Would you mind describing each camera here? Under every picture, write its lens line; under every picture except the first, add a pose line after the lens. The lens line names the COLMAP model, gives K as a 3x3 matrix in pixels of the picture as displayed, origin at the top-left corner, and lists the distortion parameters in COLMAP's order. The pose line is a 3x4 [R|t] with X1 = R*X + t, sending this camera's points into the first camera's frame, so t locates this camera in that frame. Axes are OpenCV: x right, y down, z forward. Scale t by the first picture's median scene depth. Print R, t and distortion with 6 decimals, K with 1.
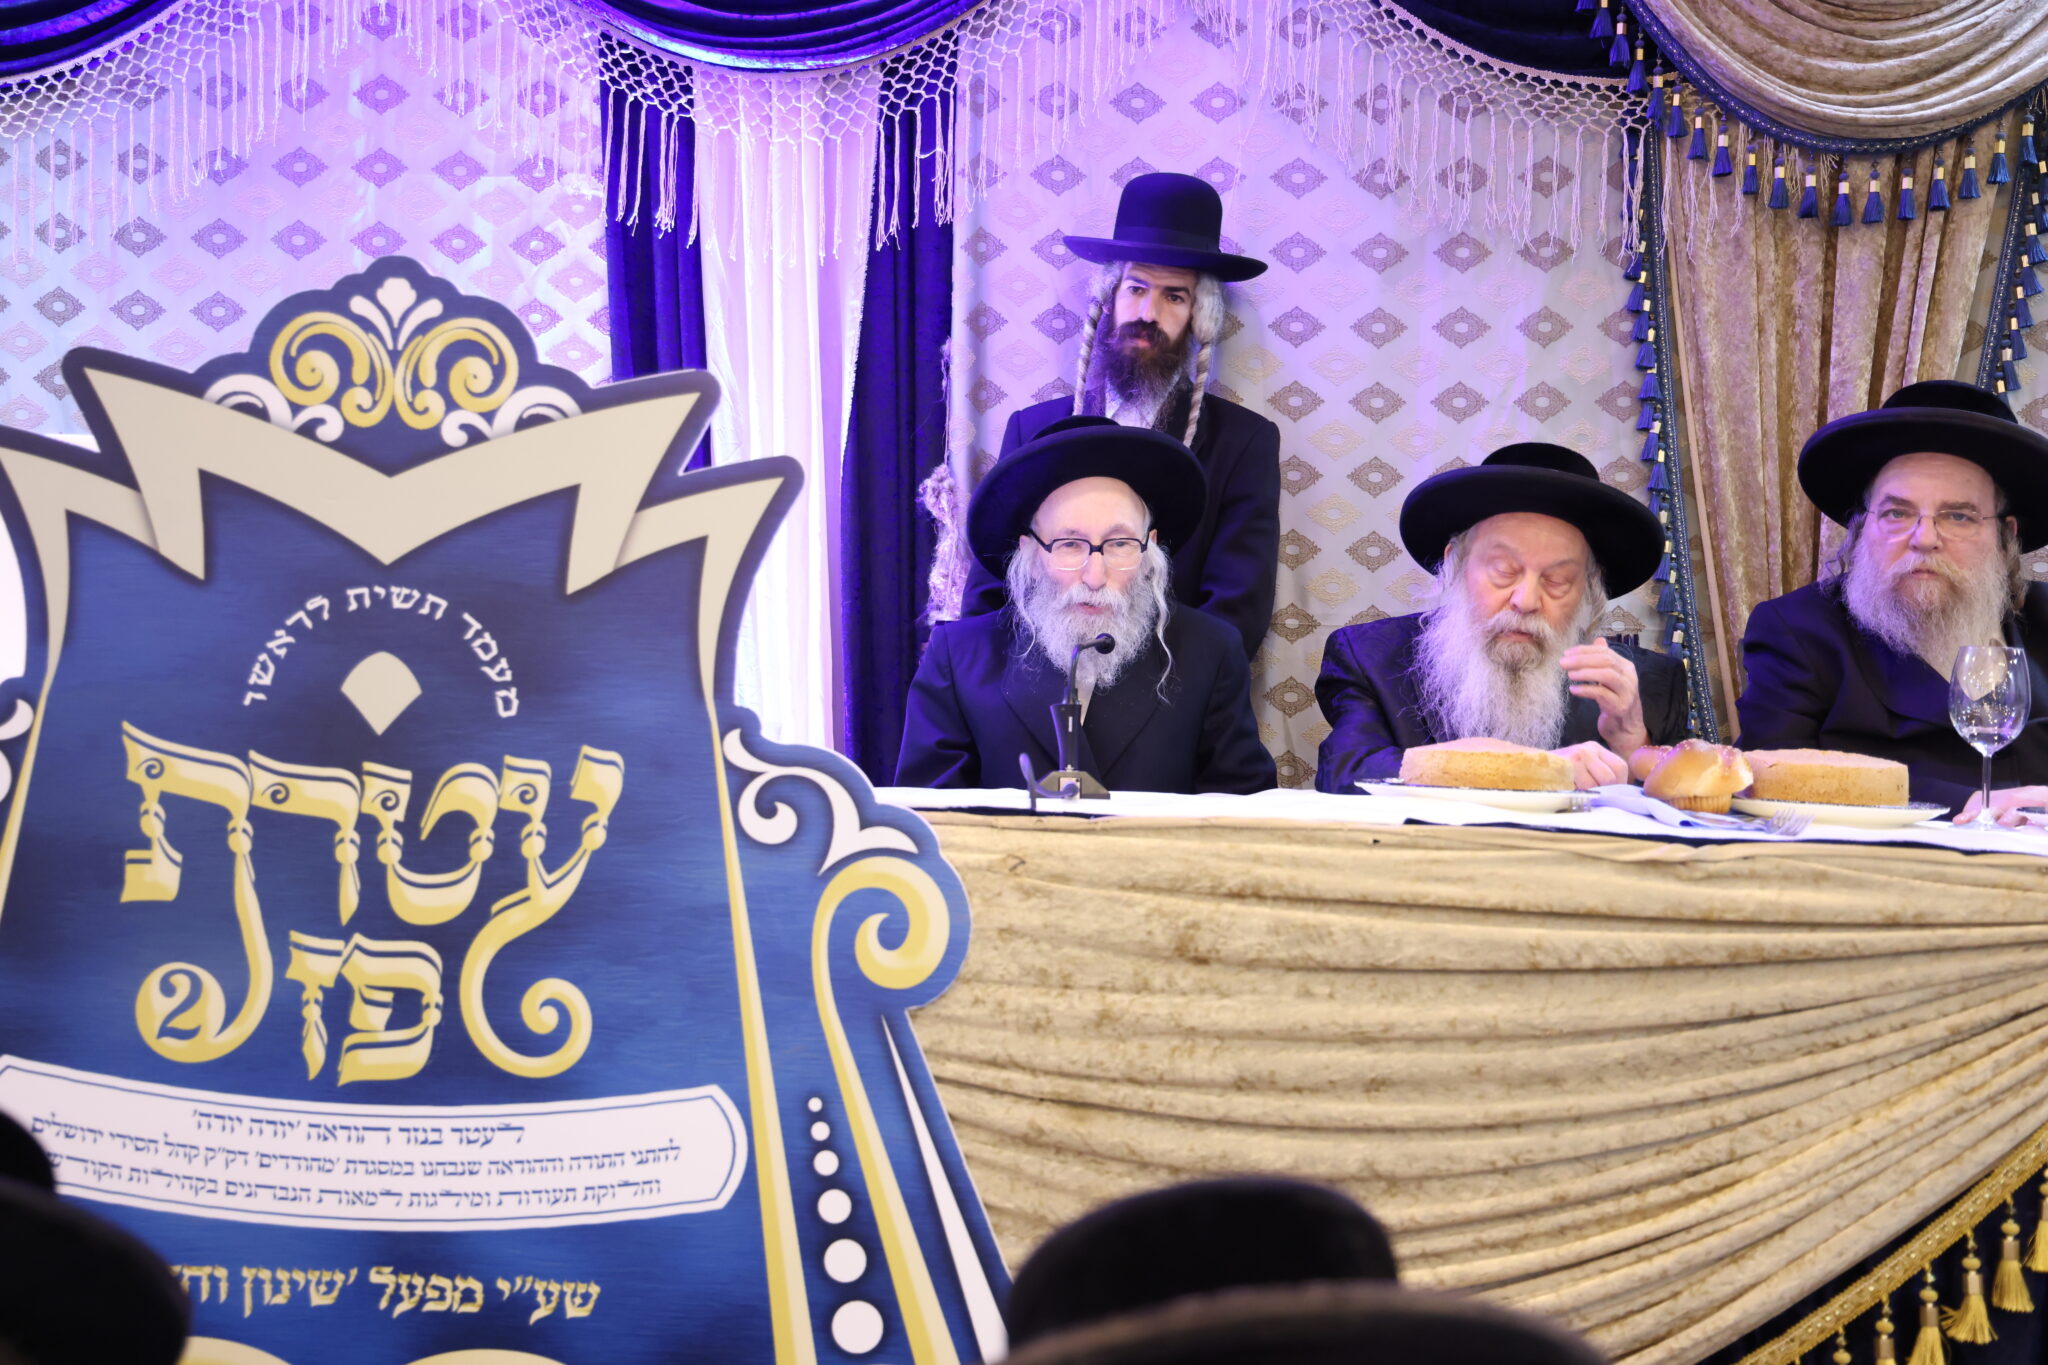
lens RADIAL K [[2812.9, 0, 1004.8], [0, 2812.9, 712.9], [0, 0, 1]] dist [0.118219, 0.000000]
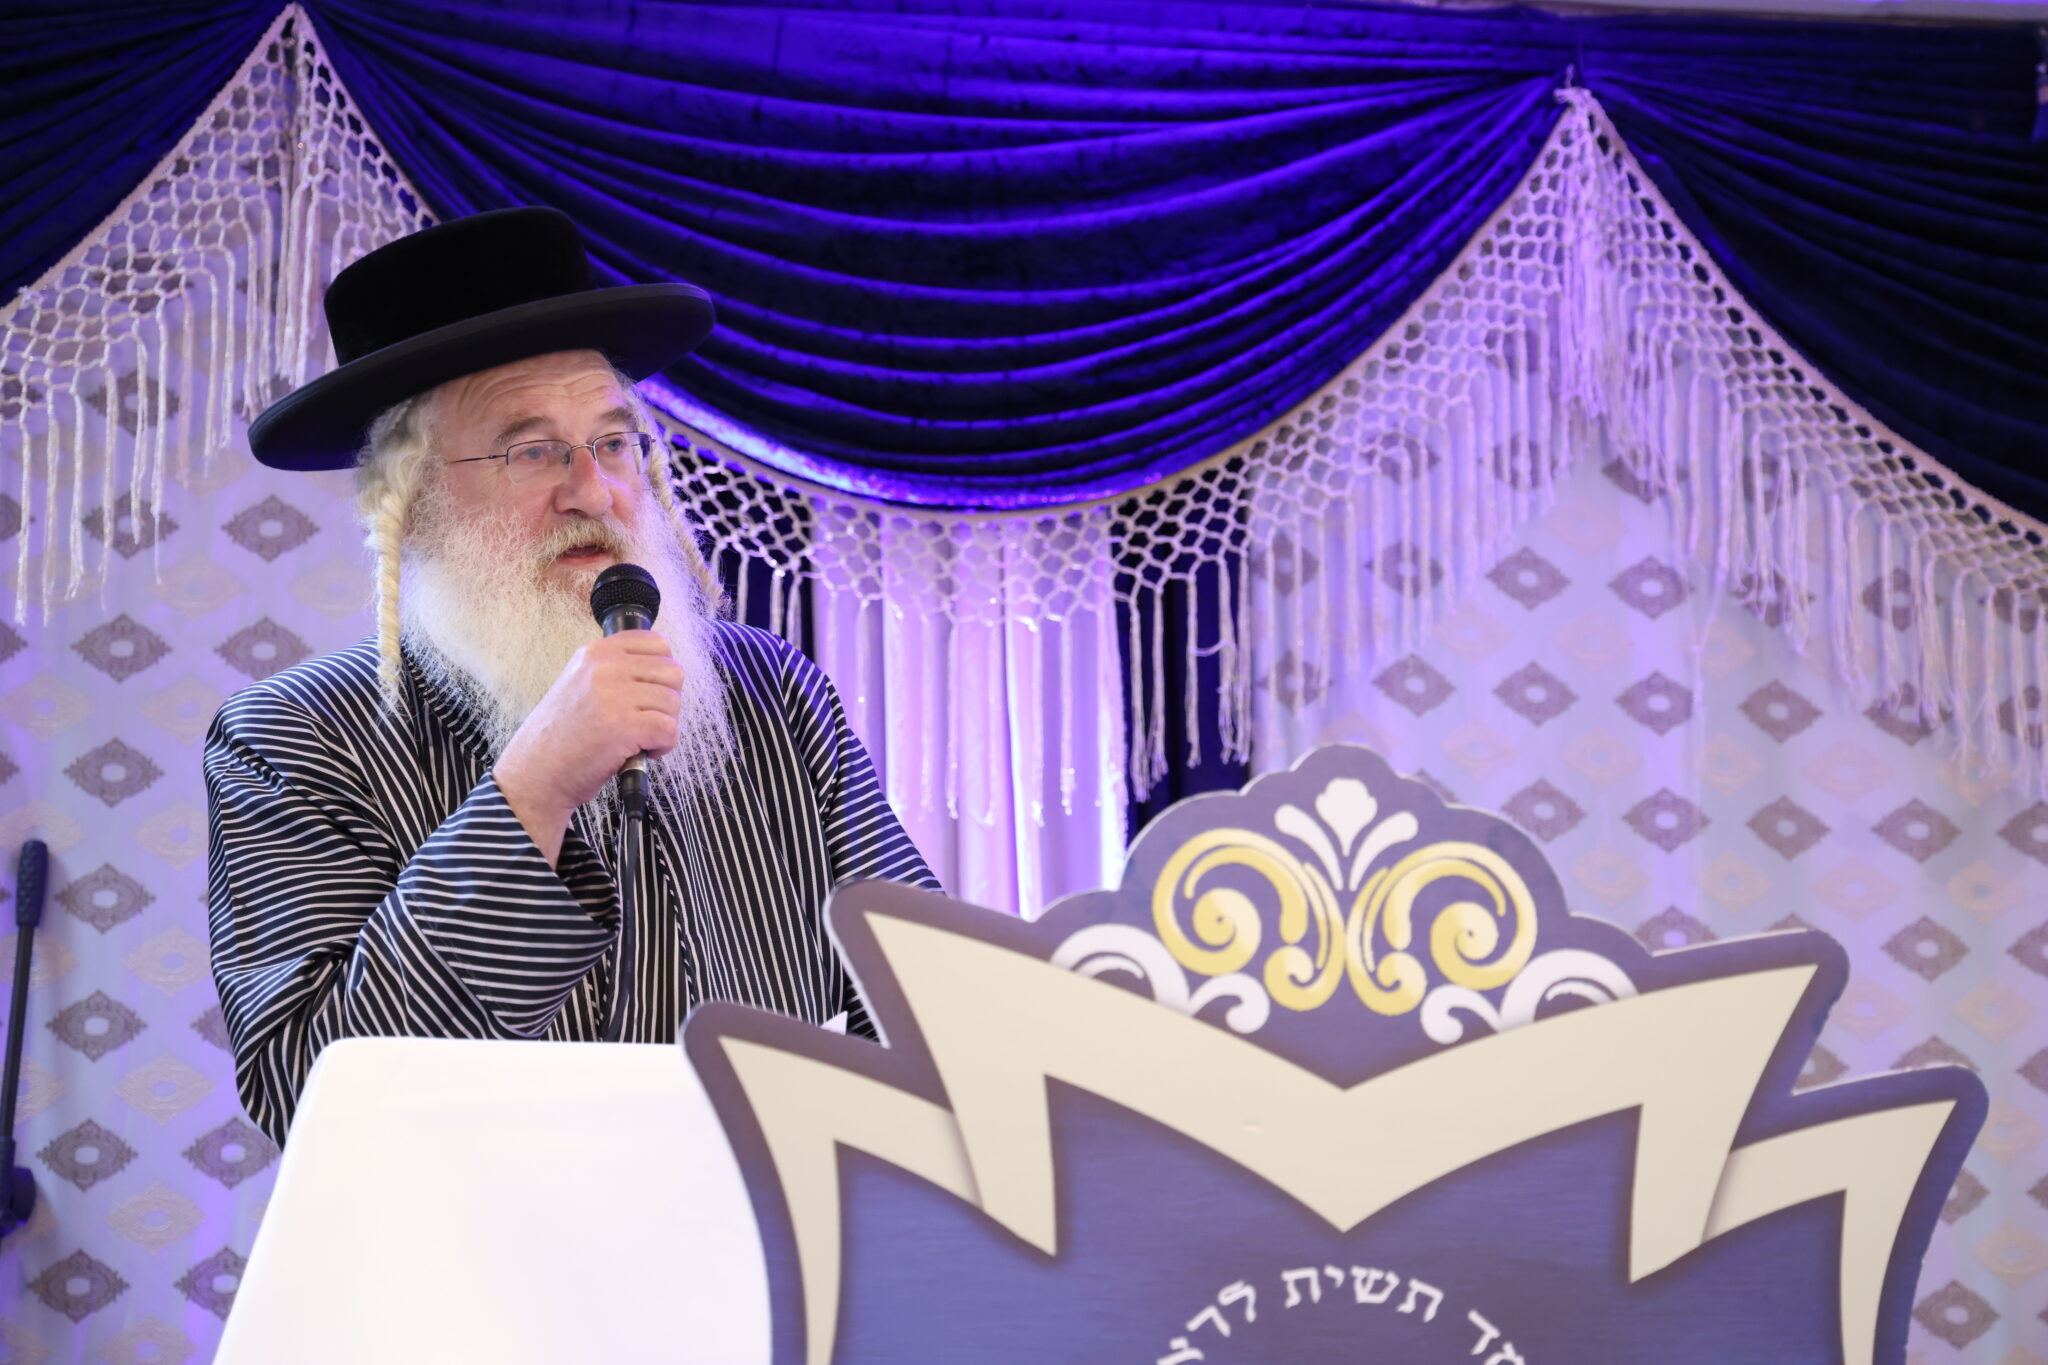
lens RADIAL K [[5277.8, 0, 1040.1], [0, 5277.8, 527.3], [0, 0, 1]] dist [0.460907, 0.000000]
pose [[0.964732, 0.040076, 0.260167, -0.379027], [0.021616, 0.972944, -0.230028, 0.041701], [-0.262347, 0.227539, 0.937763, -0.076403]]
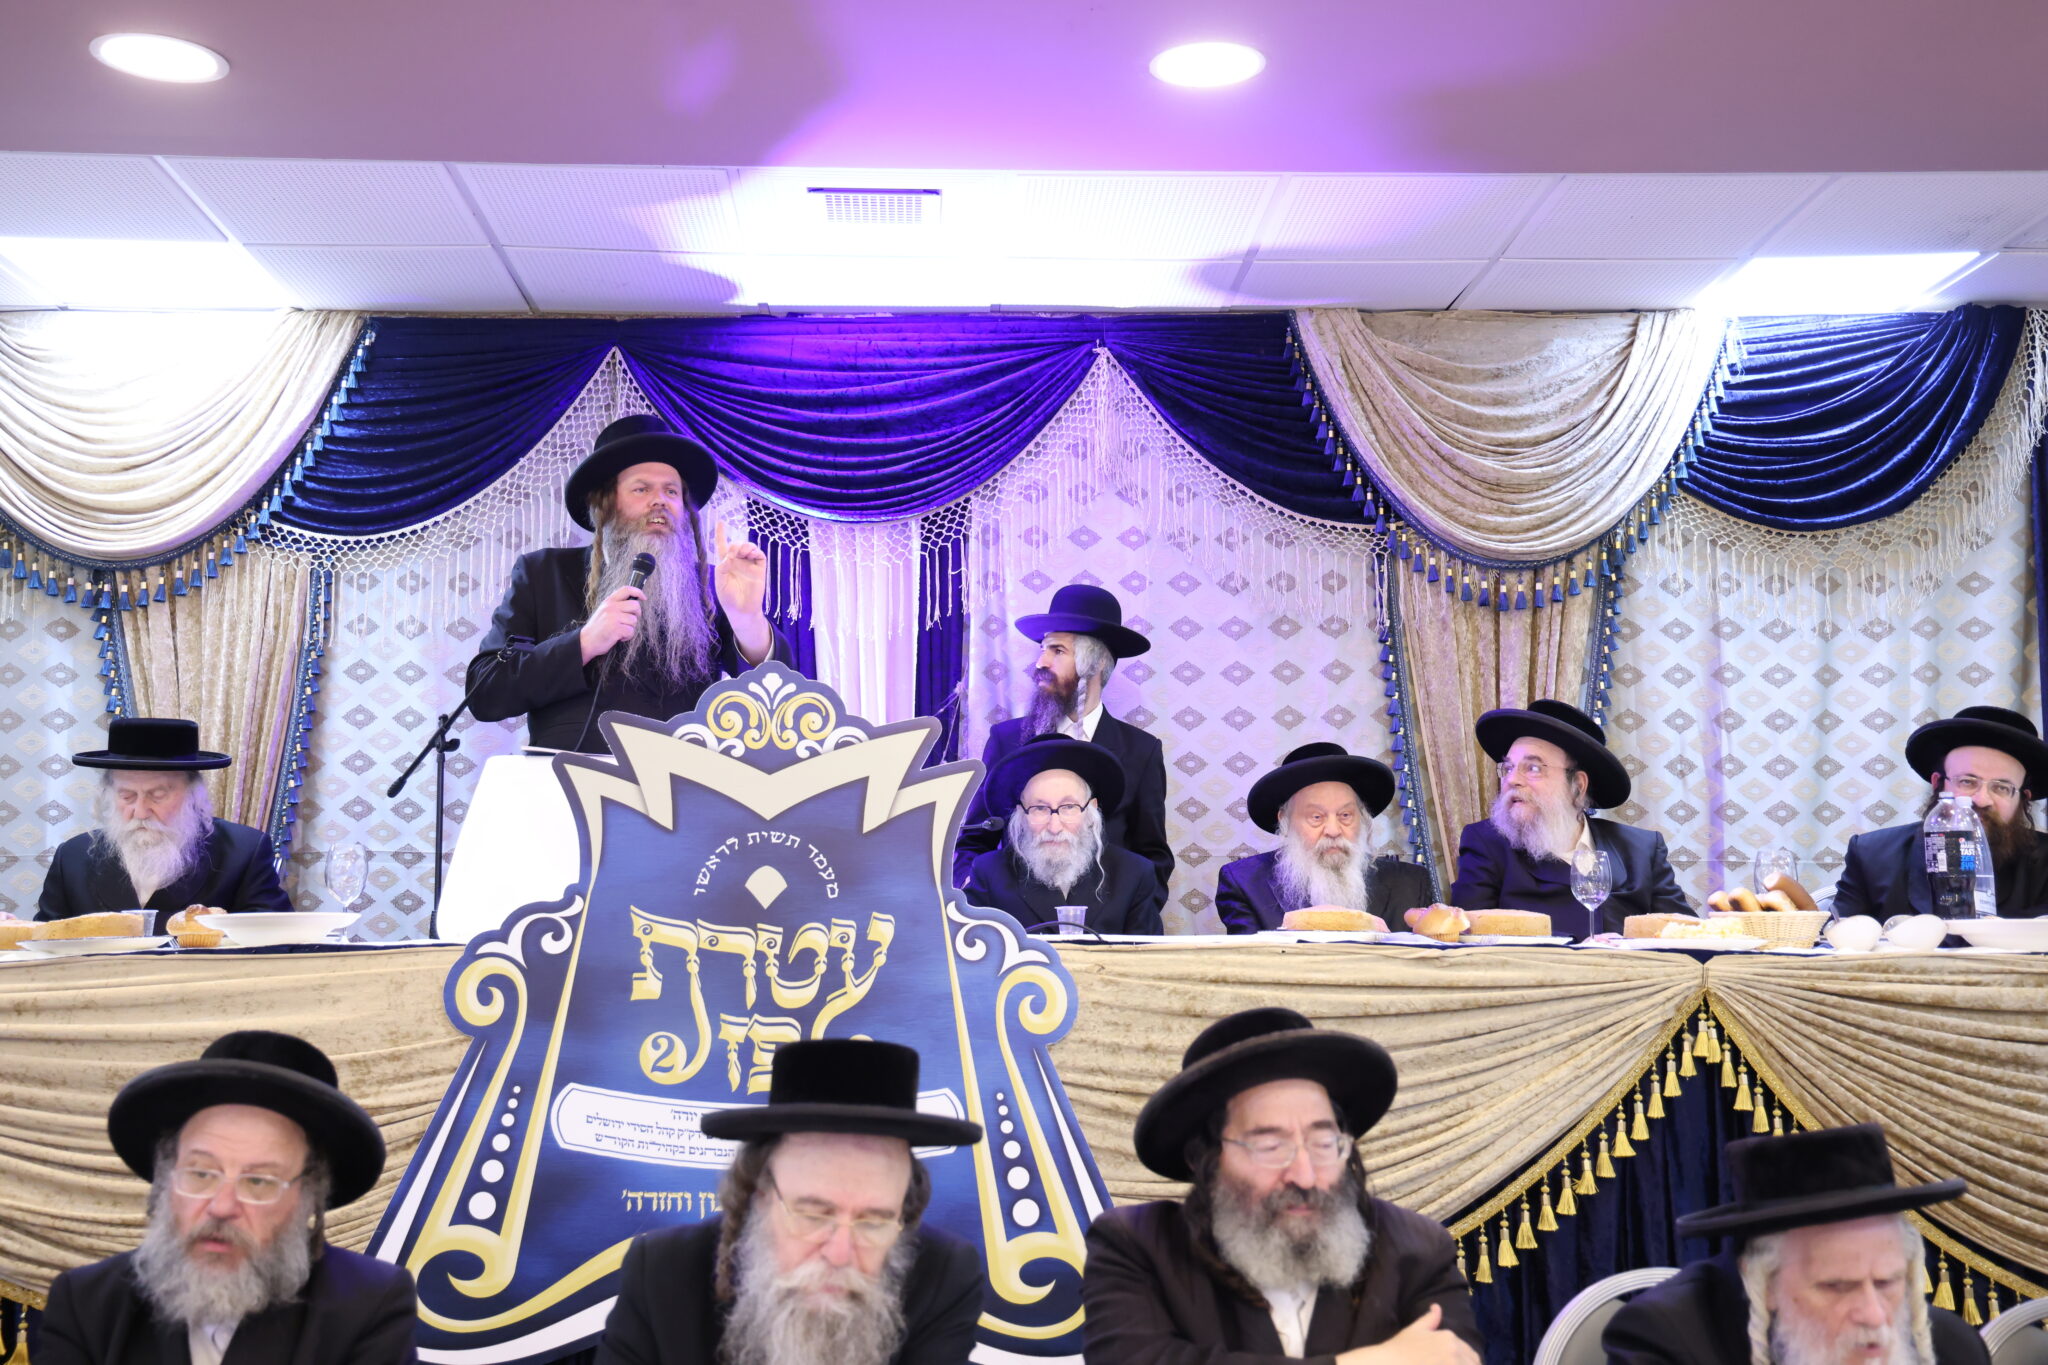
lens RADIAL K [[2563.1, 0, 1006.2], [0, 2563.1, 621.6], [0, 0, 1]] dist [-0.012601, 0.000000]
pose [[0.996450, -0.013356, 0.083124, -0.127451], [0.024746, 0.990187, -0.137539, 0.036691], [-0.080472, 0.139108, 0.987002, -0.478202]]
